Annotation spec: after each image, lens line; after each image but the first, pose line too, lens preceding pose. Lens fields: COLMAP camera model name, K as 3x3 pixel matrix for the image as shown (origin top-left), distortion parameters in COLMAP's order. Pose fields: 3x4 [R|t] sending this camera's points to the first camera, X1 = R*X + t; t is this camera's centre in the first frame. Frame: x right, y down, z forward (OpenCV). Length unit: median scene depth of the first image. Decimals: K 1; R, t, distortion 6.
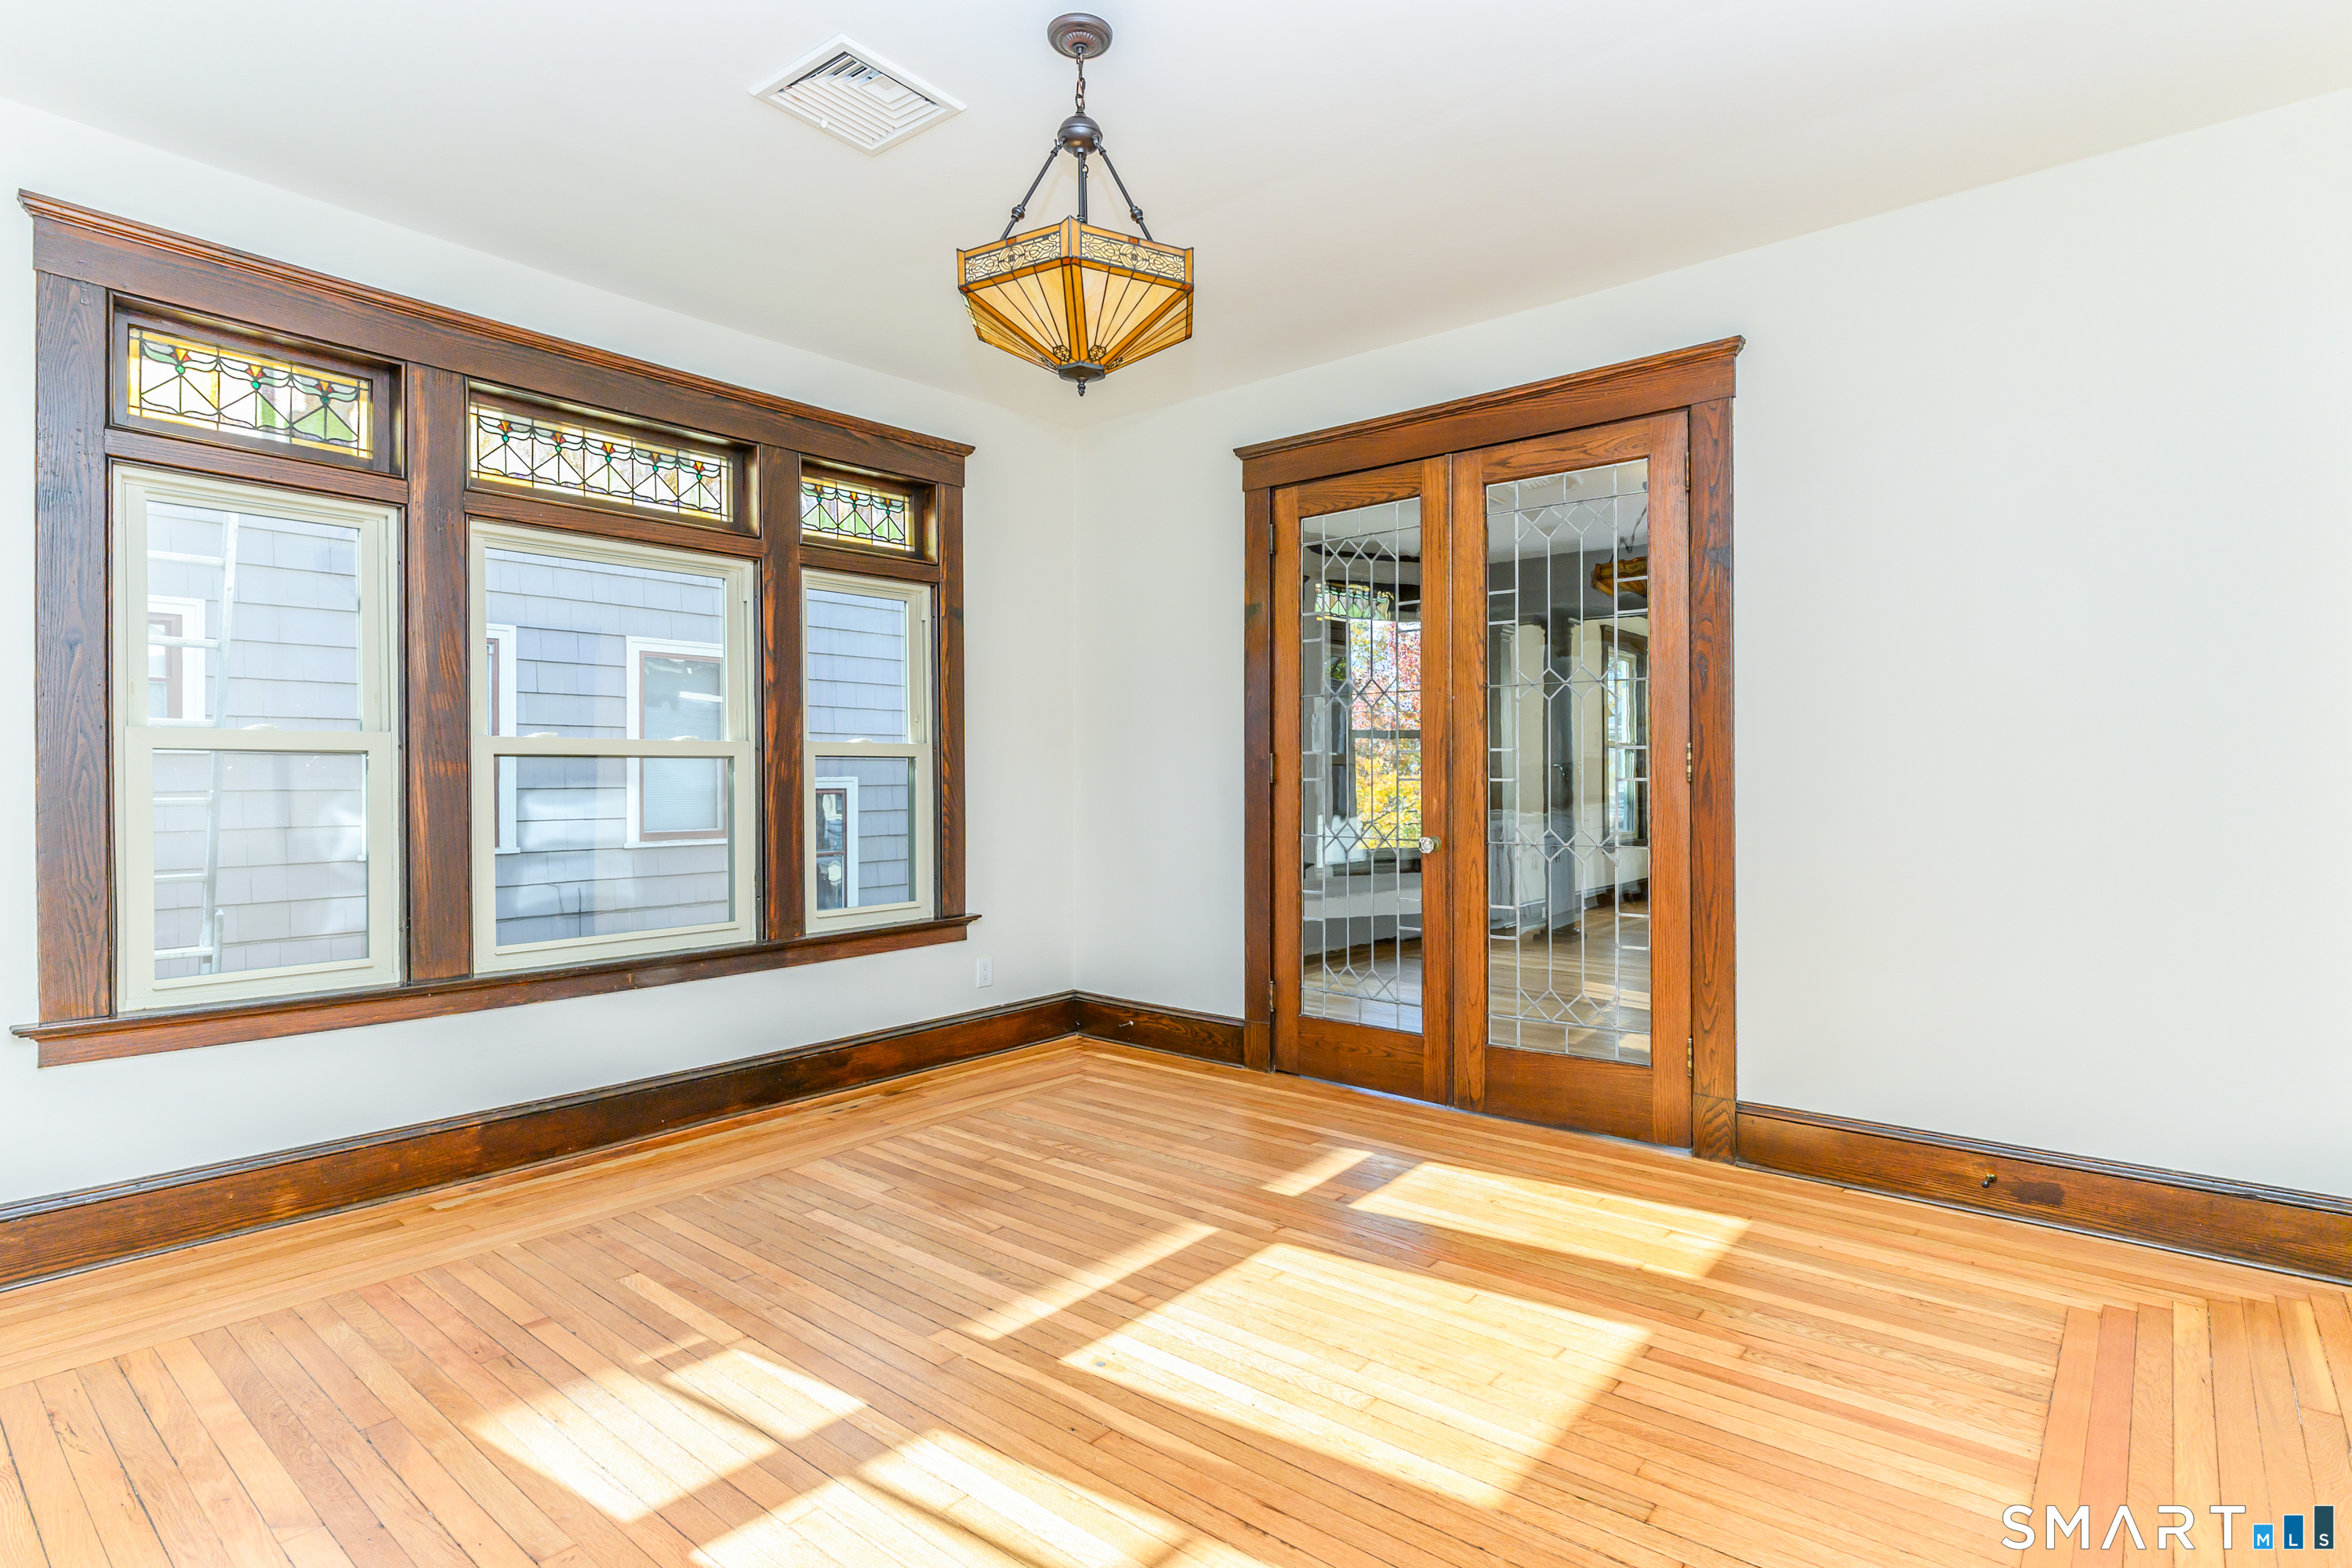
lens RADIAL K [[1177.7, 0, 1176.0], [0, 1177.7, 784.0], [0, 0, 1]] dist [-0.000703, -0.000342]
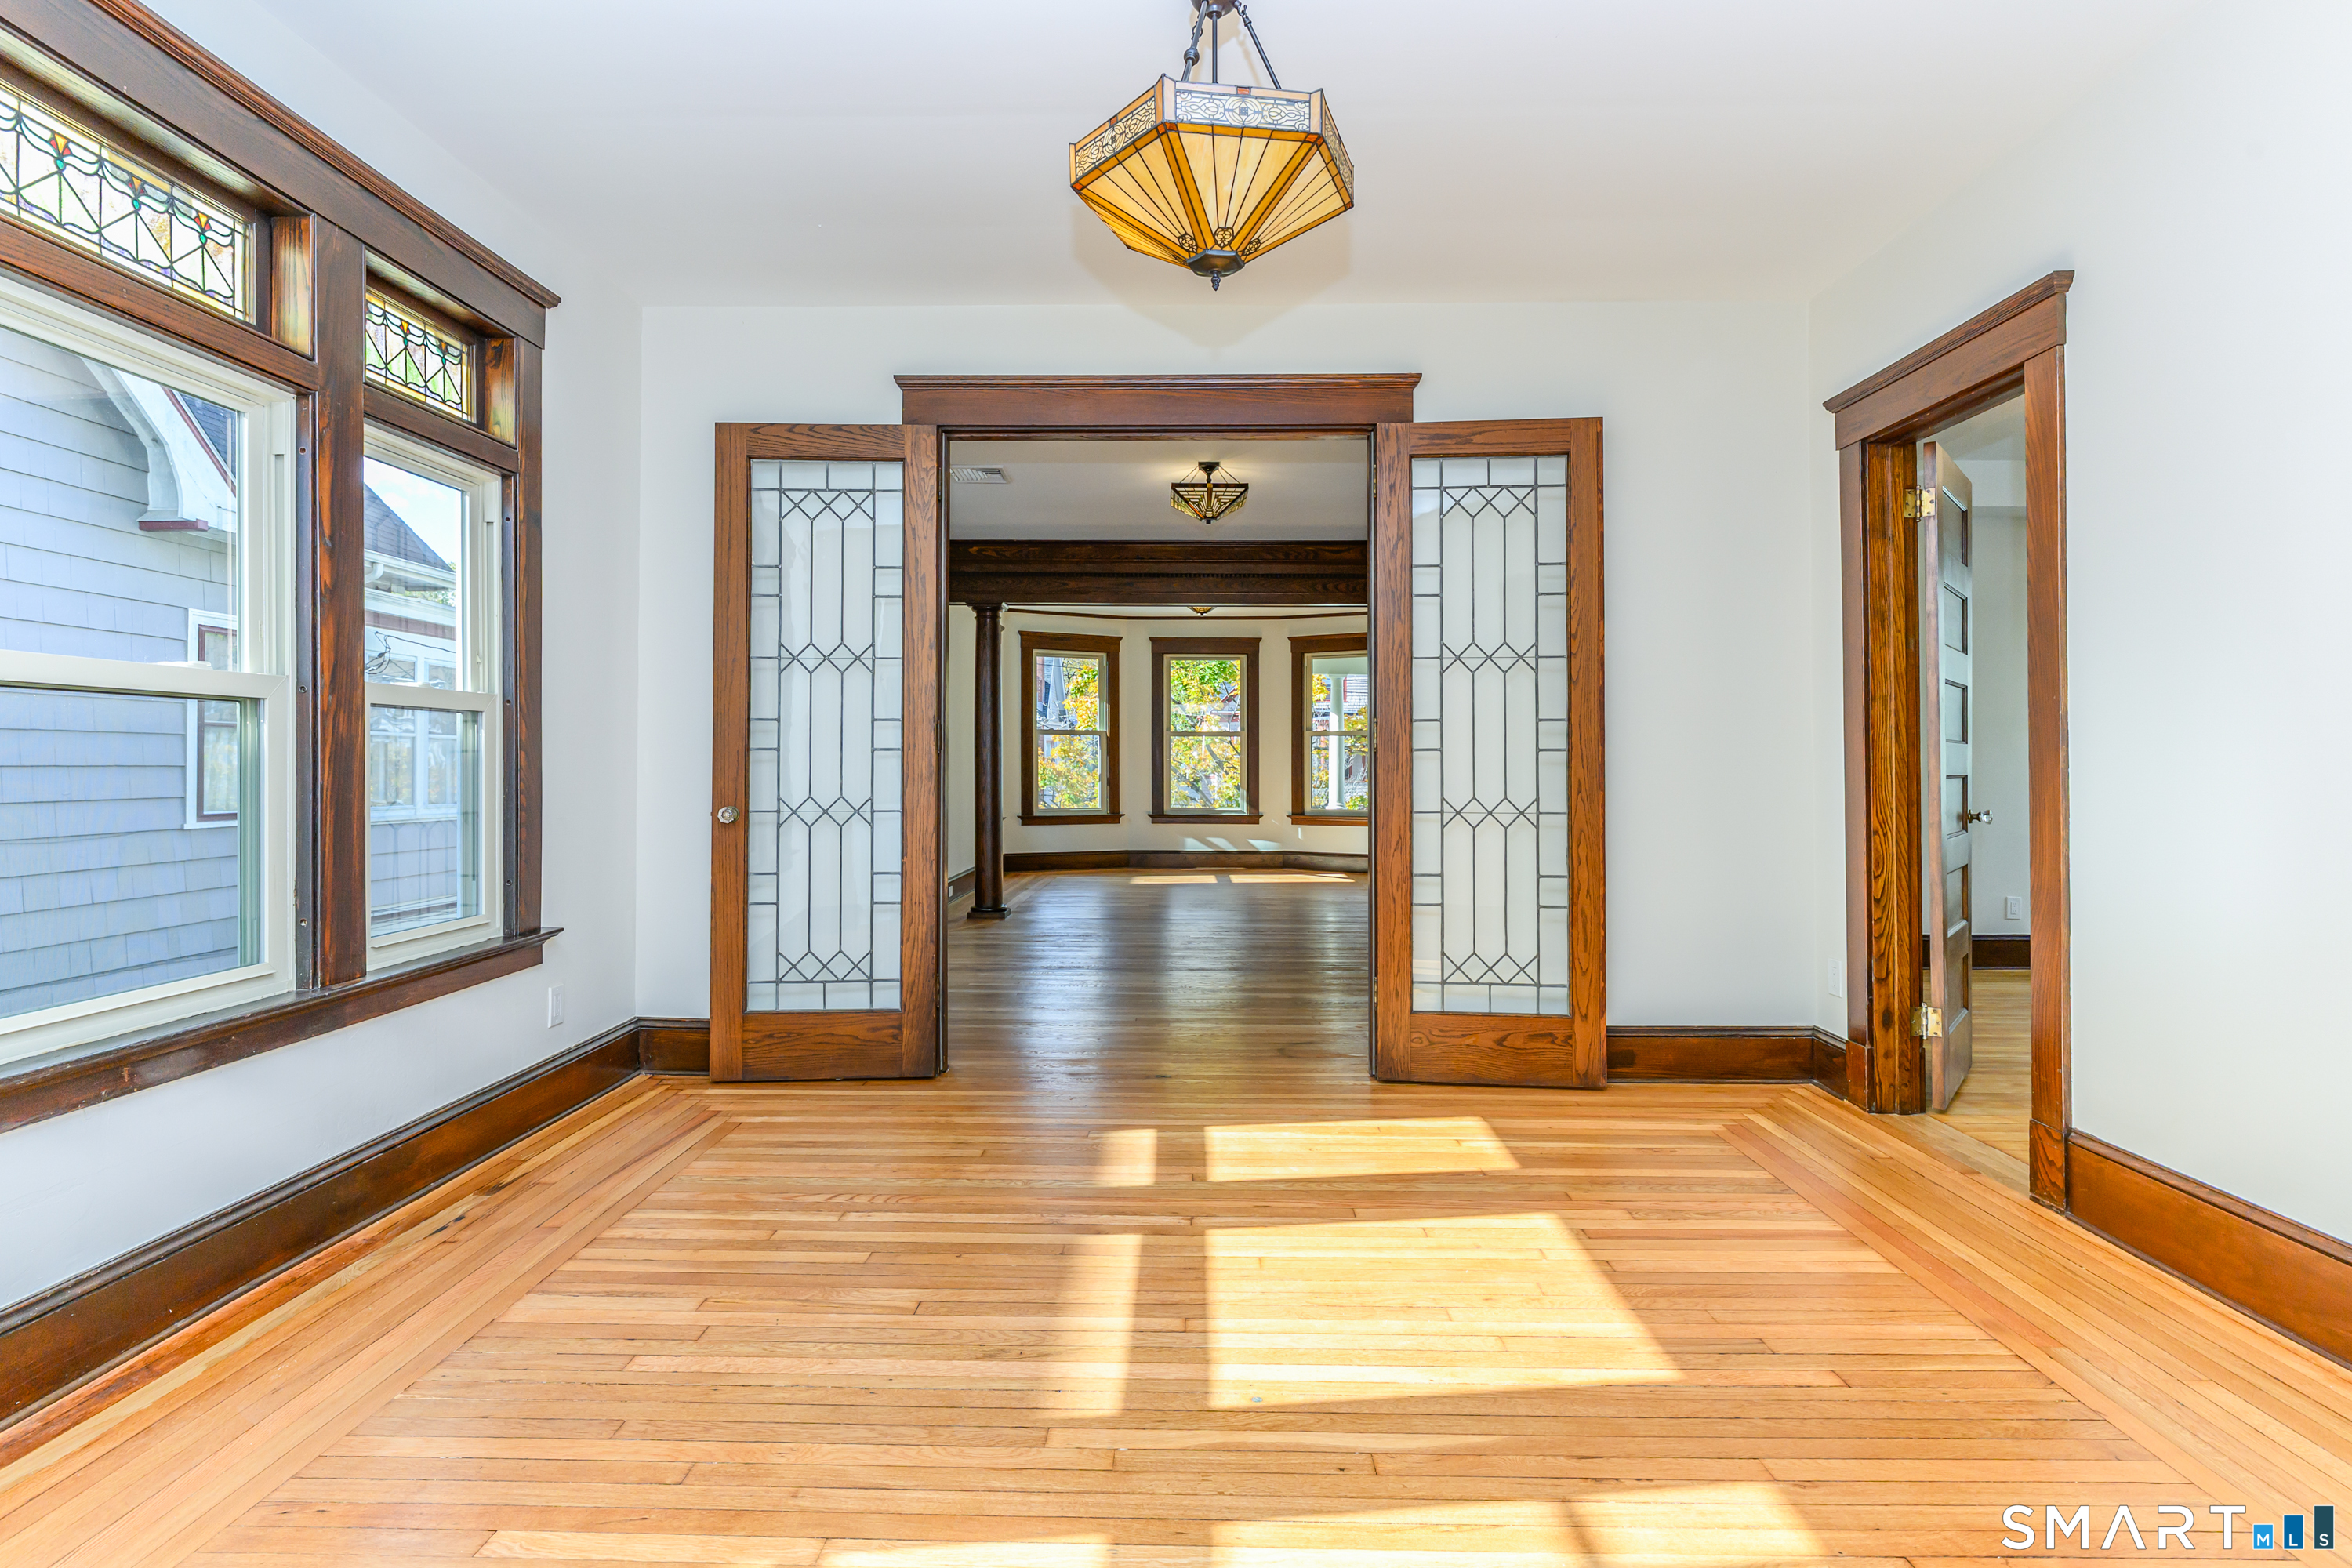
lens RADIAL K [[1179.3, 0, 1185.9], [0, 1179.3, 762.7], [0, 0, 1]] dist [0.000975, 0.000445]
pose [[0.777347, 0.004309, 0.629057, -0.424829], [0.000891, 0.999968, -0.007951, 0.016942], [-0.629071, 0.006741, 0.777318, 0.223940]]
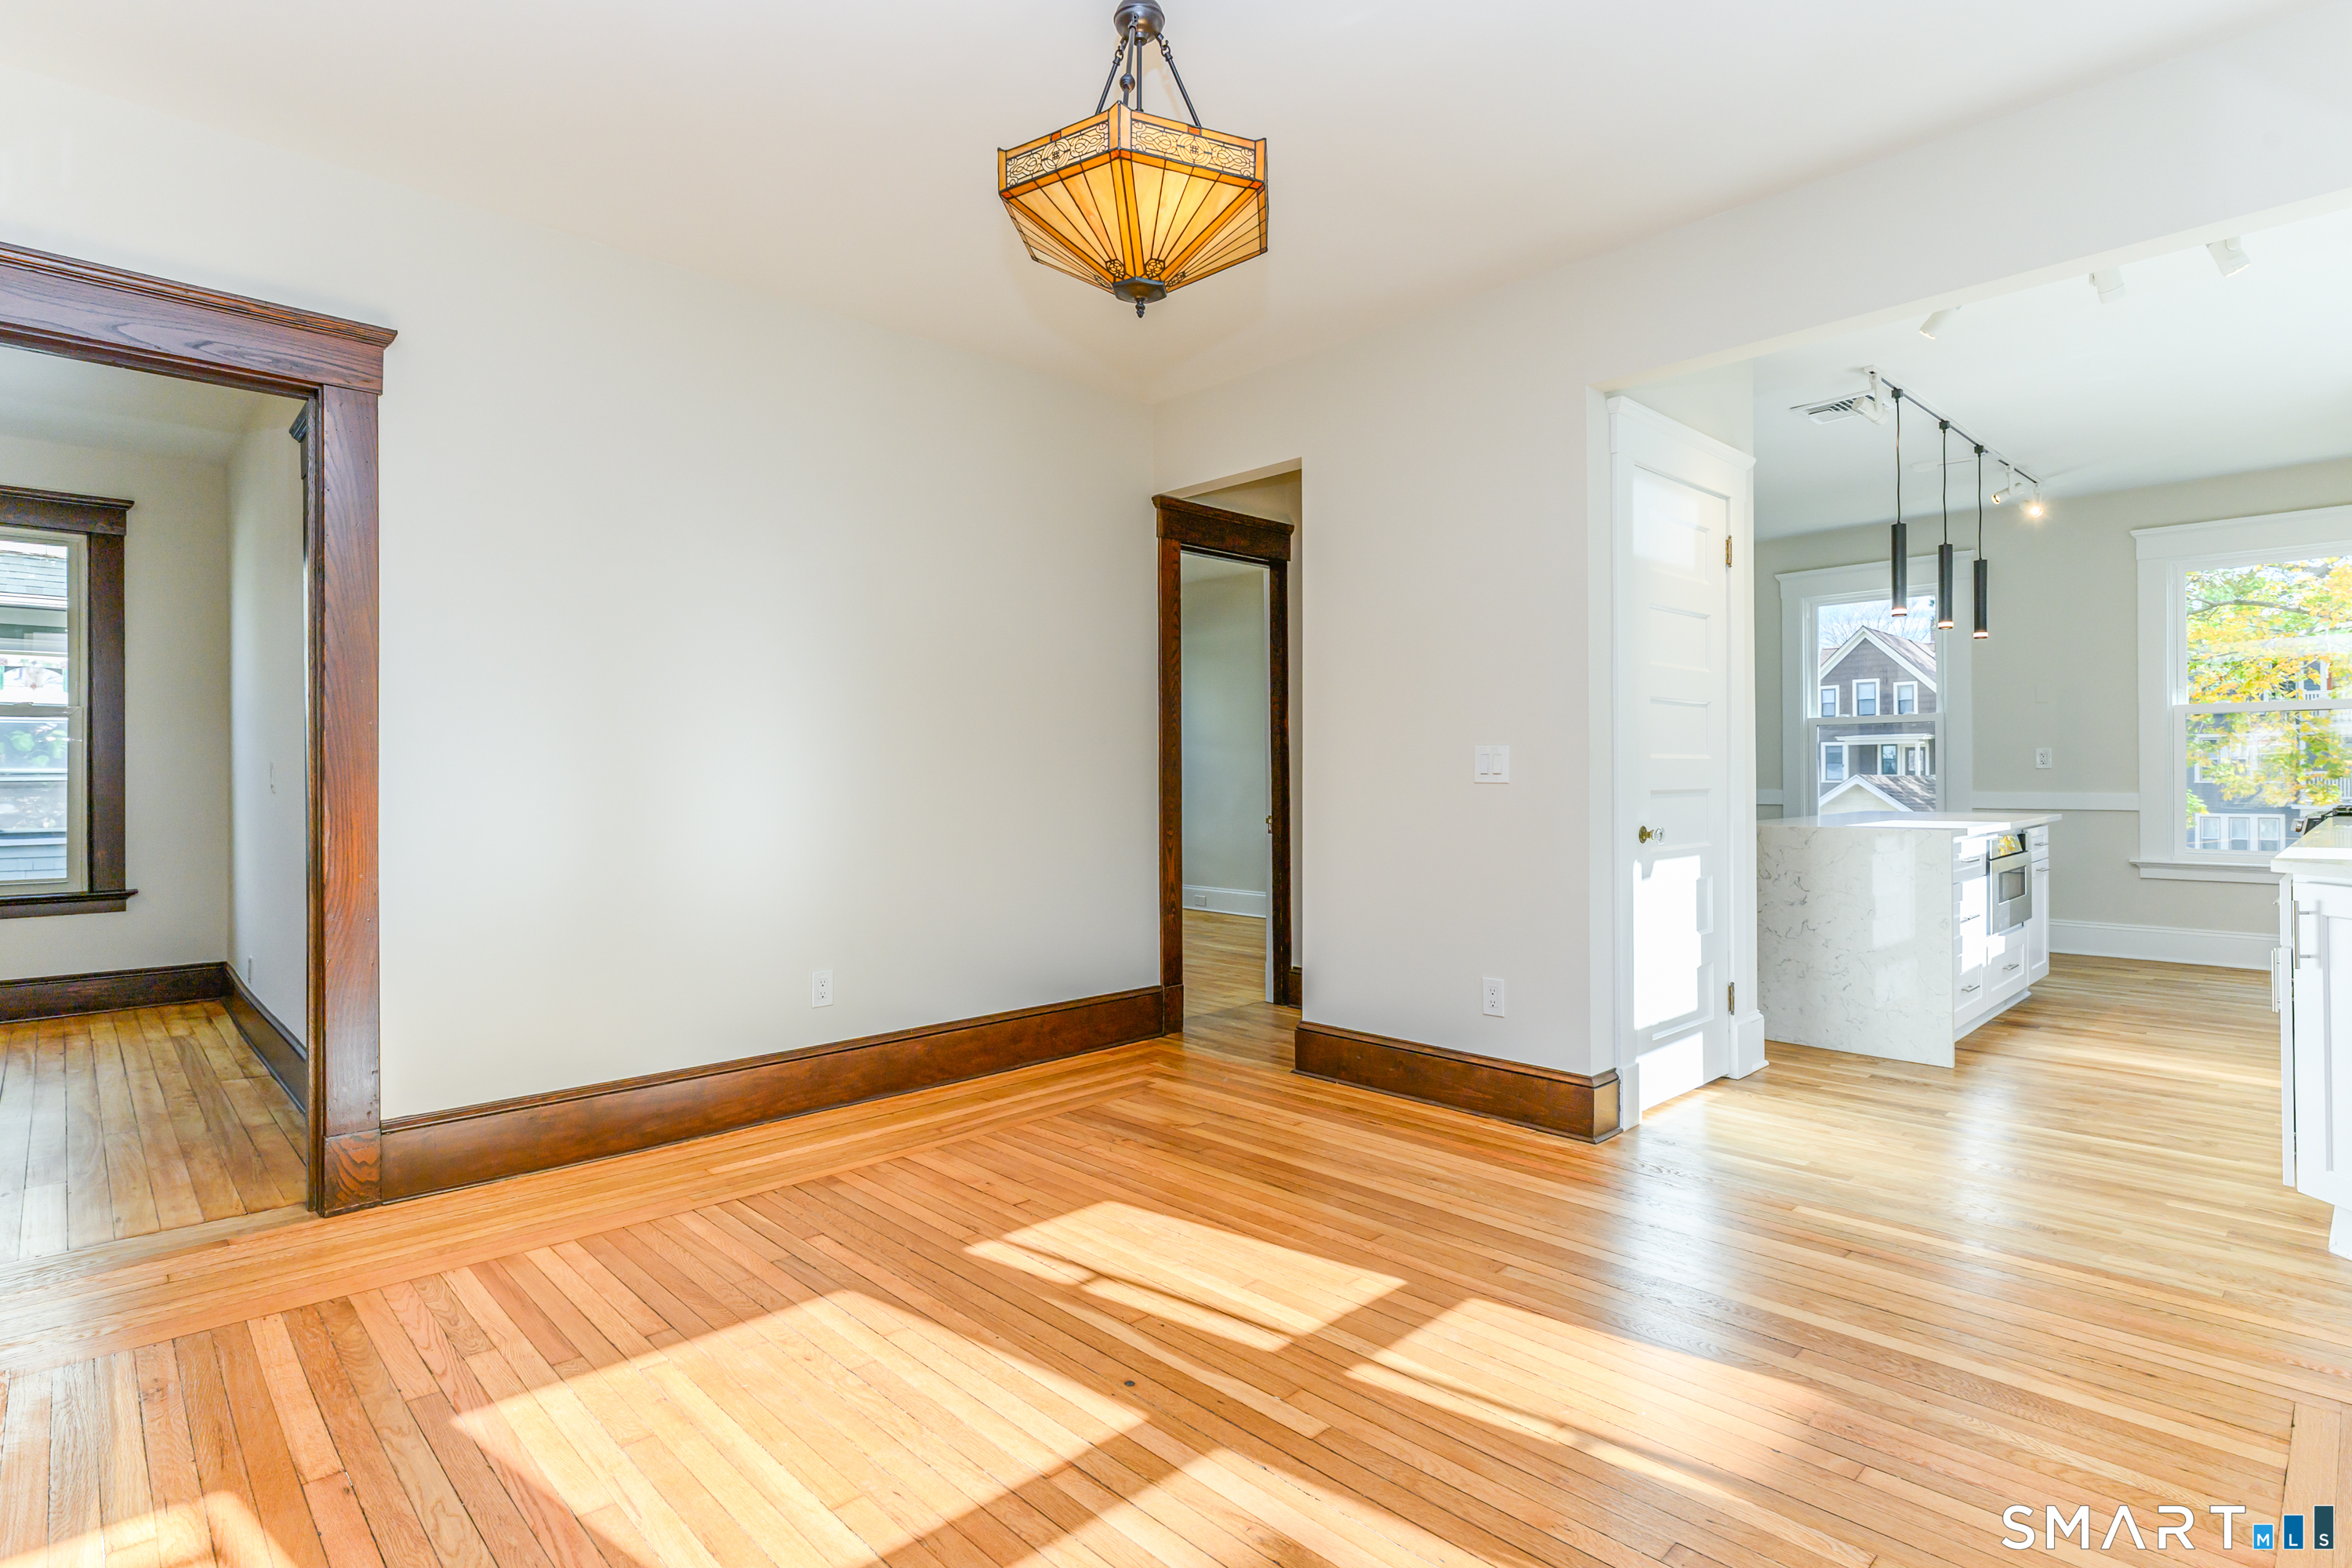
lens RADIAL K [[1158.8, 0, 1176.0], [0, 1158.8, 784.0], [0, 0, 1]] dist [0.000703, 0.000158]
pose [[-0.993919, 0.005352, 0.109987, -0.131963], [0.006706, 0.999906, 0.011947, 0.004553], [-0.109913, 0.012612, -0.993861, 1.230651]]
